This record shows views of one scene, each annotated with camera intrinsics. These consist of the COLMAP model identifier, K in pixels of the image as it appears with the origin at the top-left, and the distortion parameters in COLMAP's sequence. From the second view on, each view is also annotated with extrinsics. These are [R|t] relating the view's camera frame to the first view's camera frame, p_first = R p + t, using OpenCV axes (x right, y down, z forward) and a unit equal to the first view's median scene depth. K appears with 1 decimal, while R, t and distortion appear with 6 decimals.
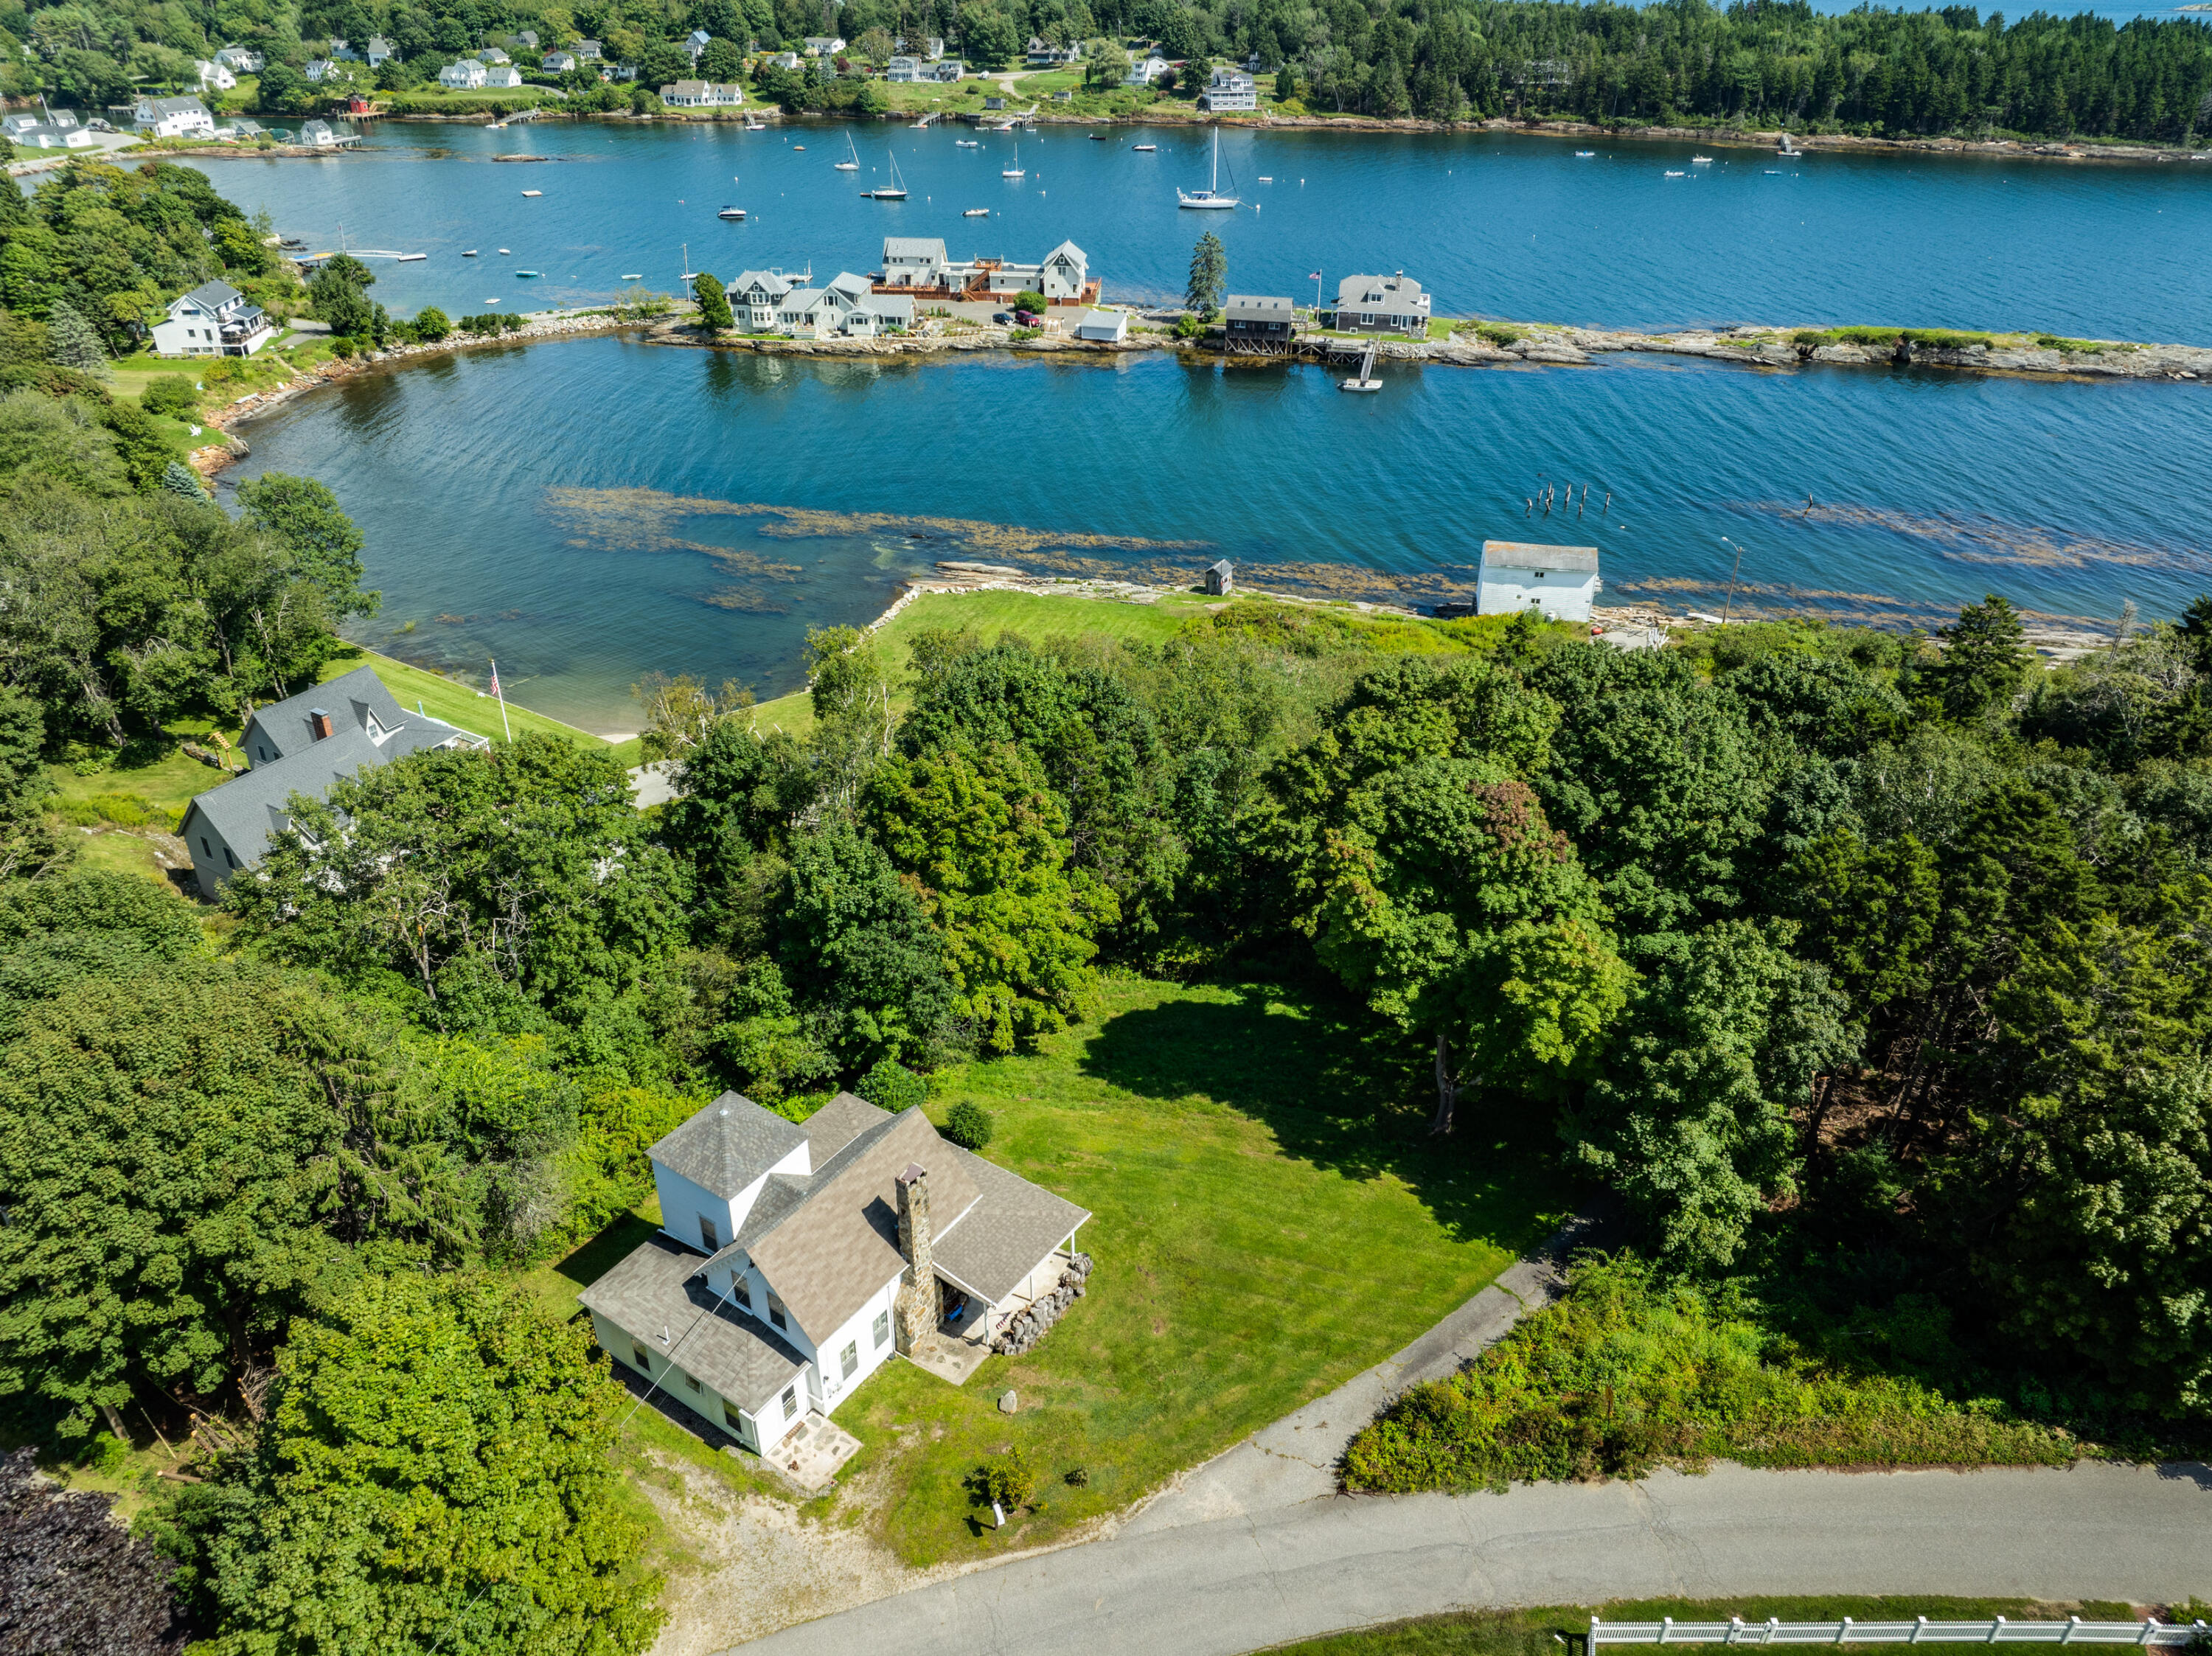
lens RADIAL K [[1555.8, 0, 1114.4], [0, 1555.8, 824.6], [0, 0, 1]] dist [-0.041203, 0.000059]
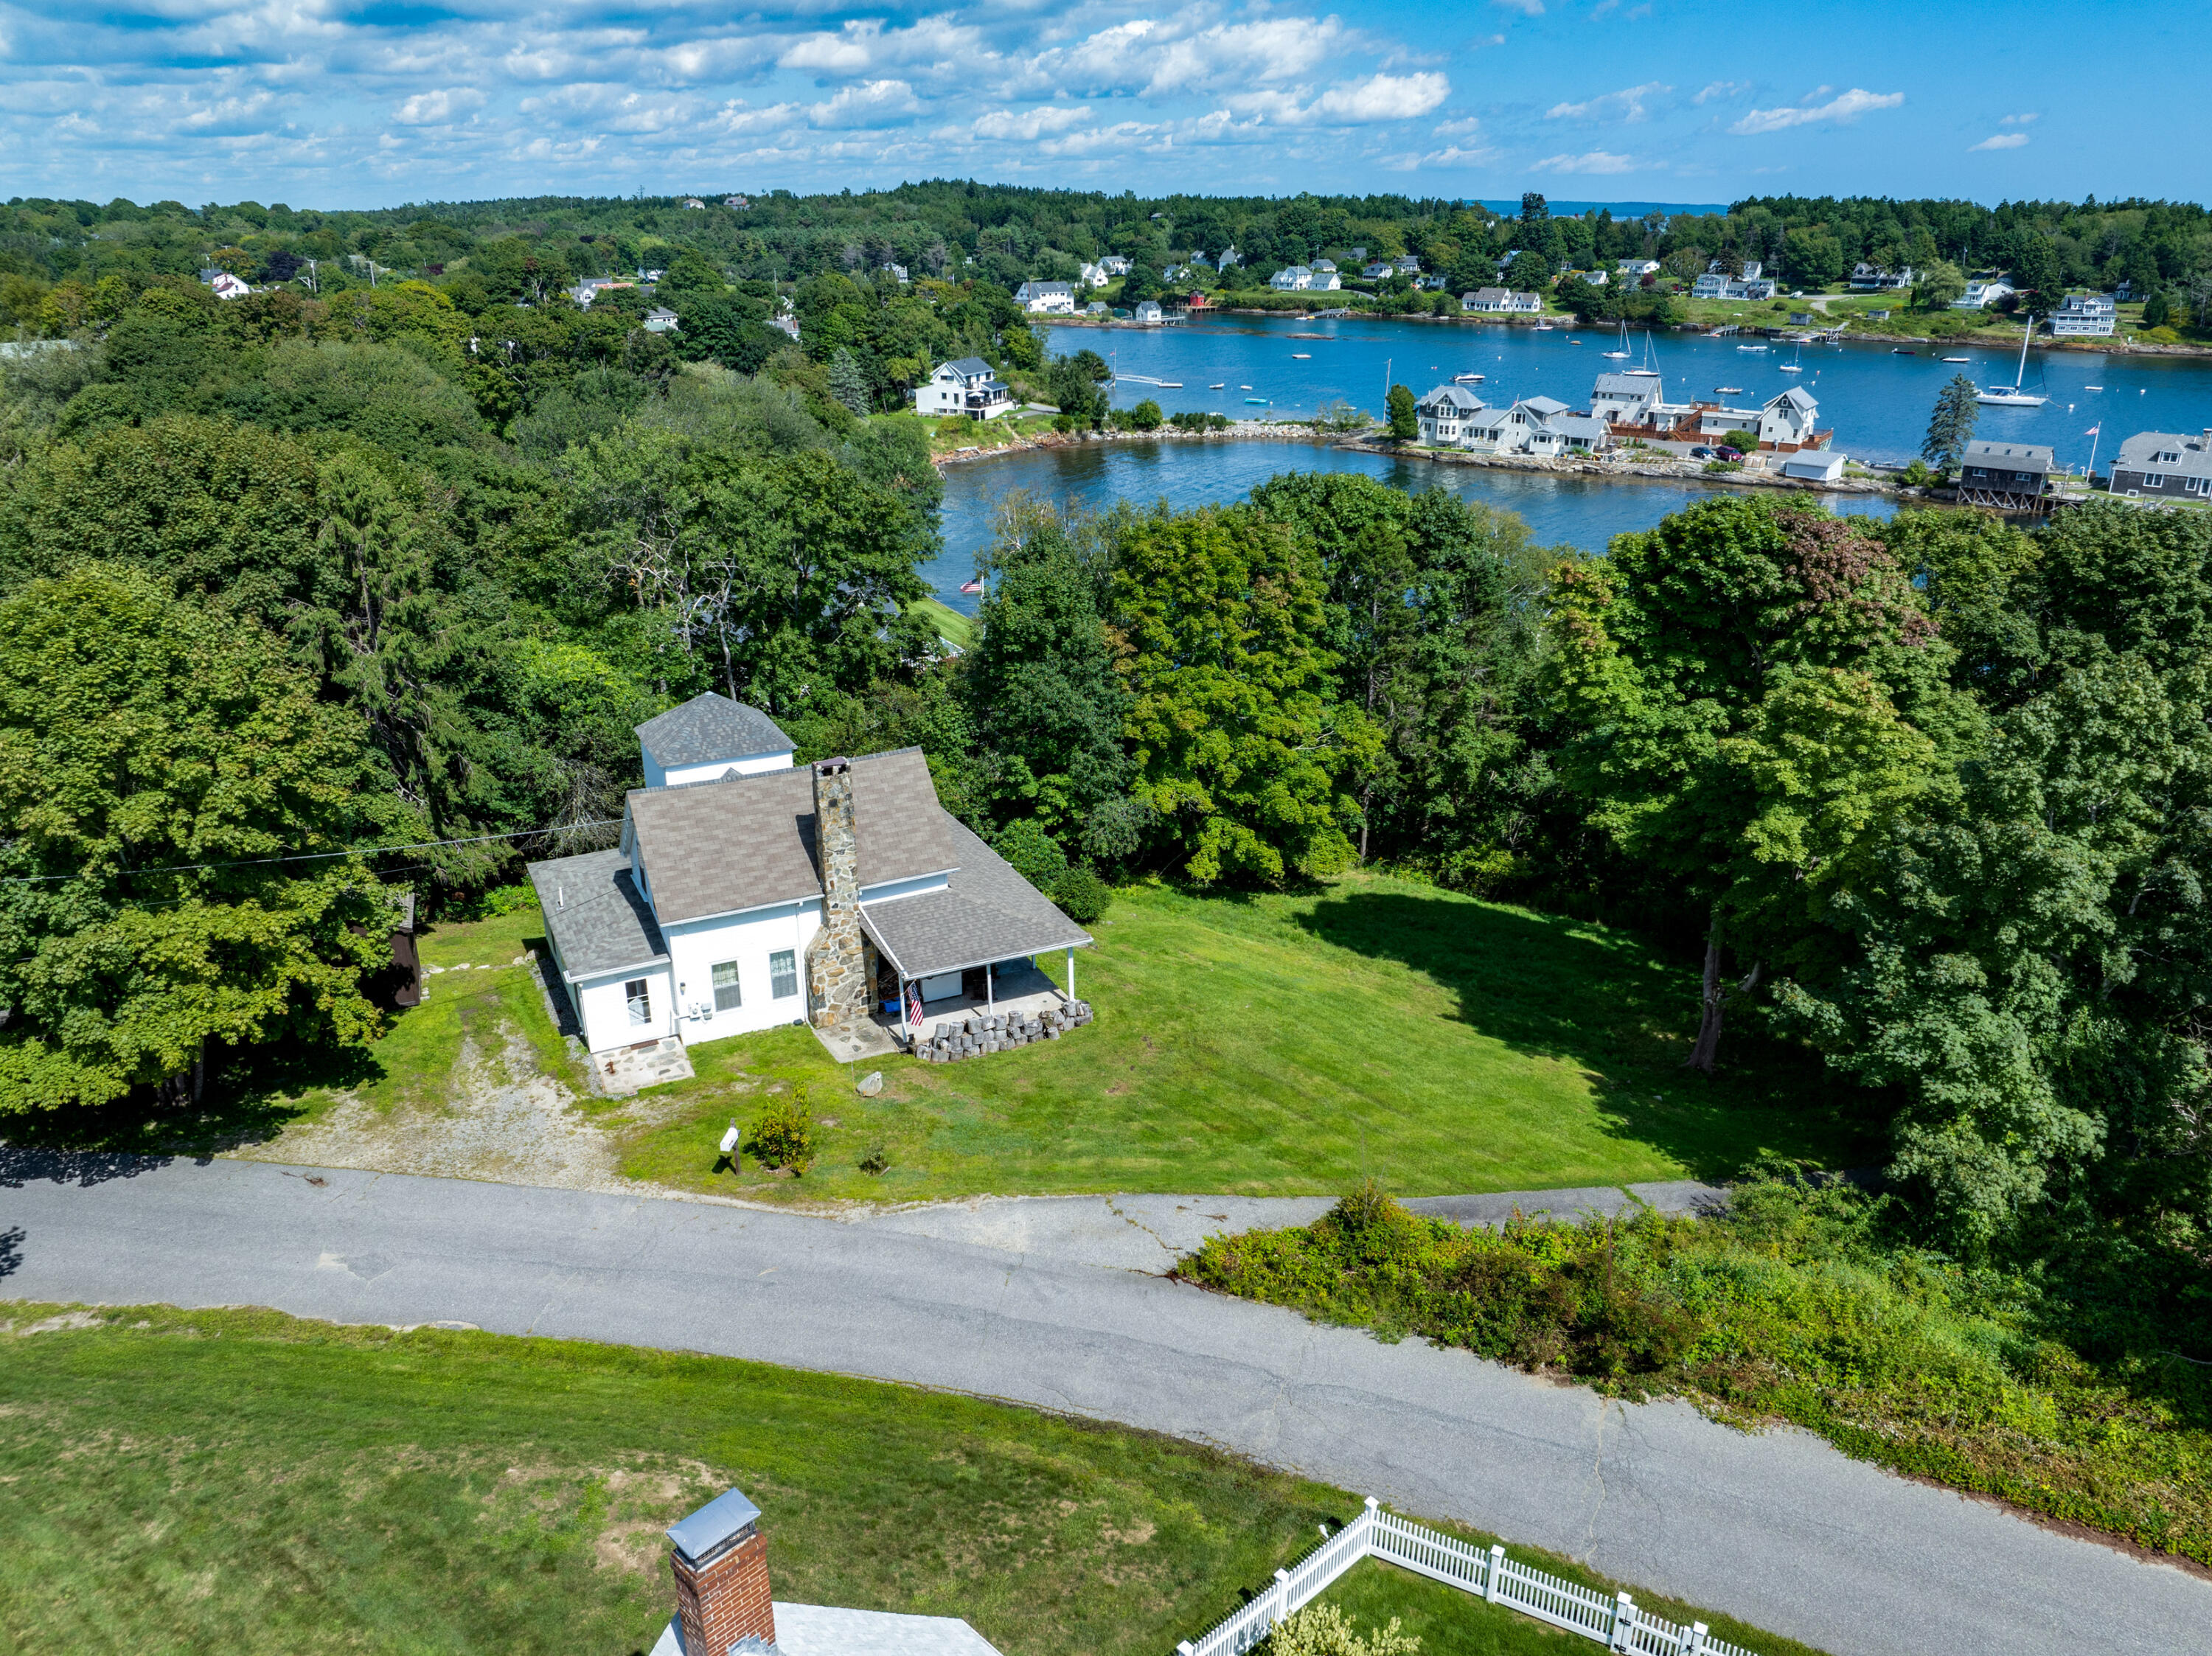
lens RADIAL K [[1563.5, 0, 1106.0], [0, 1563.5, 828.0], [0, 0, 1]] dist [-0.040704, 0.000654]
pose [[0.872255, 0.172150, -0.457750, 0.082073], [-0.241059, 0.965736, -0.096152, 0.066493], [0.425512, 0.194214, 0.883867, 0.076378]]
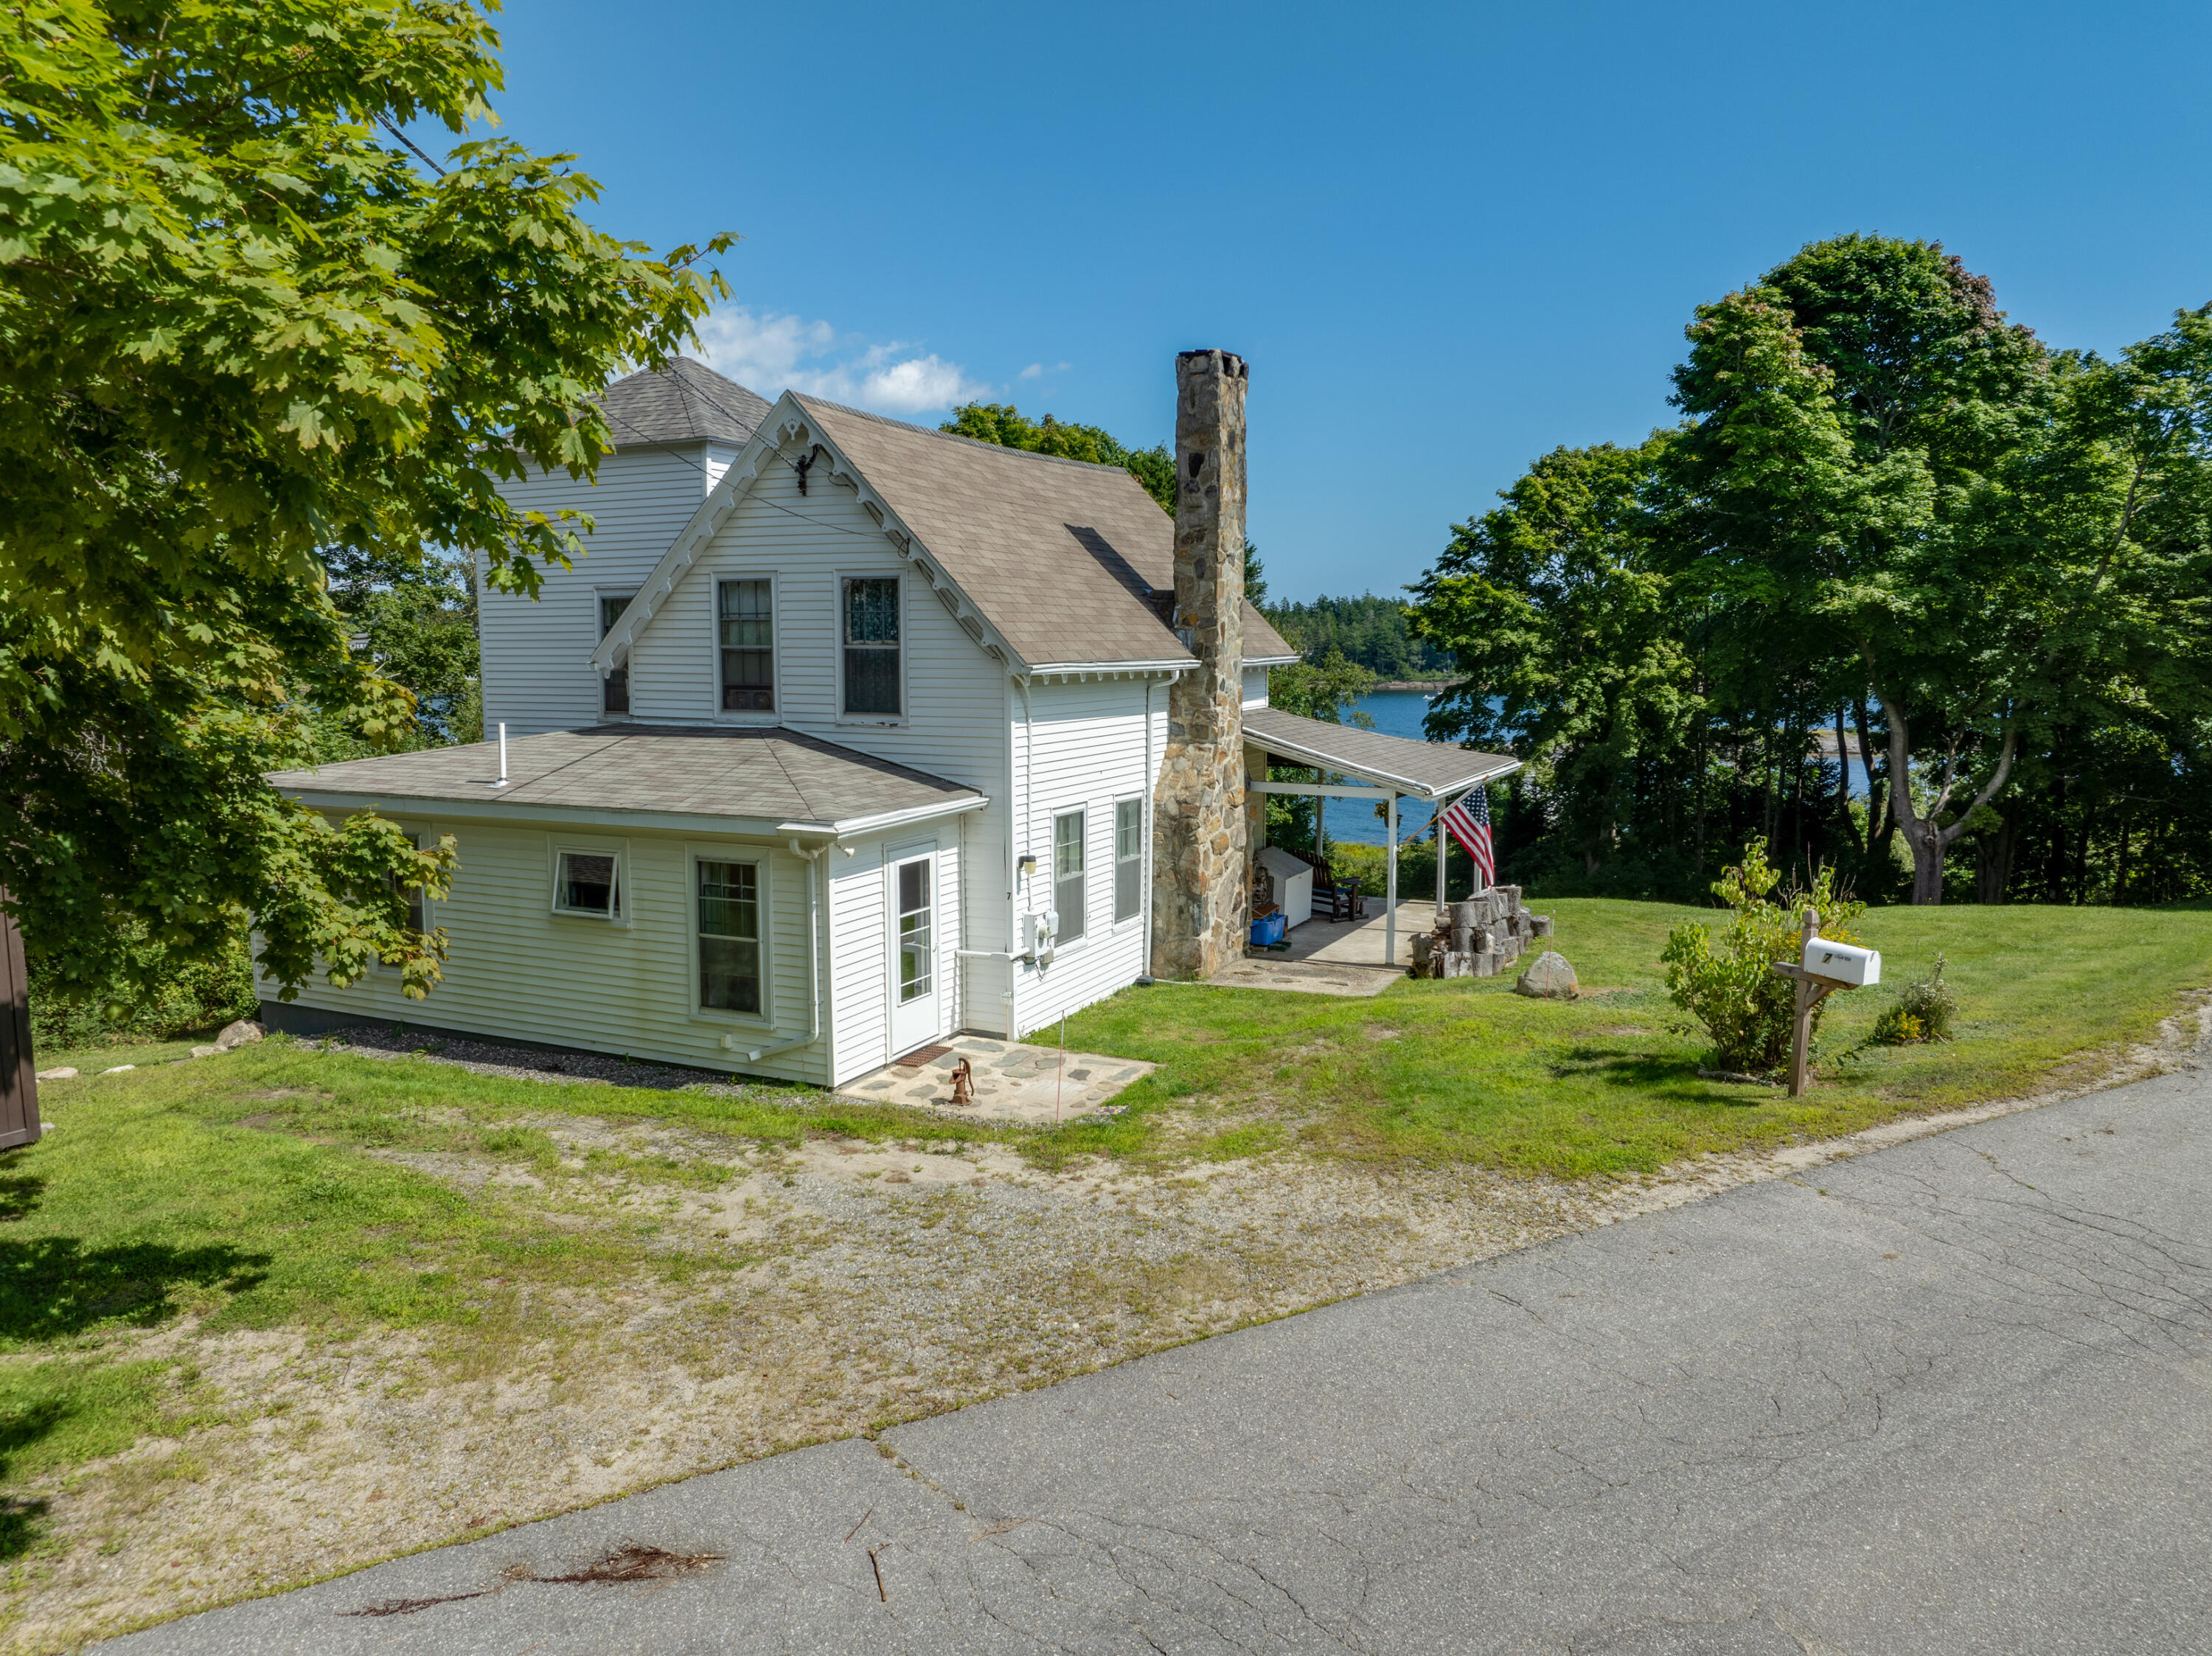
lens RADIAL K [[1580.8, 0, 1118.6], [0, 1580.8, 805.0], [0, 0, 1]] dist [-0.041855, -0.000258]
pose [[0.985635, -0.021582, 0.167503, -0.048635], [0.088421, 0.910953, -0.402922, 0.104979], [-0.143891, 0.411945, 0.899776, 0.154635]]
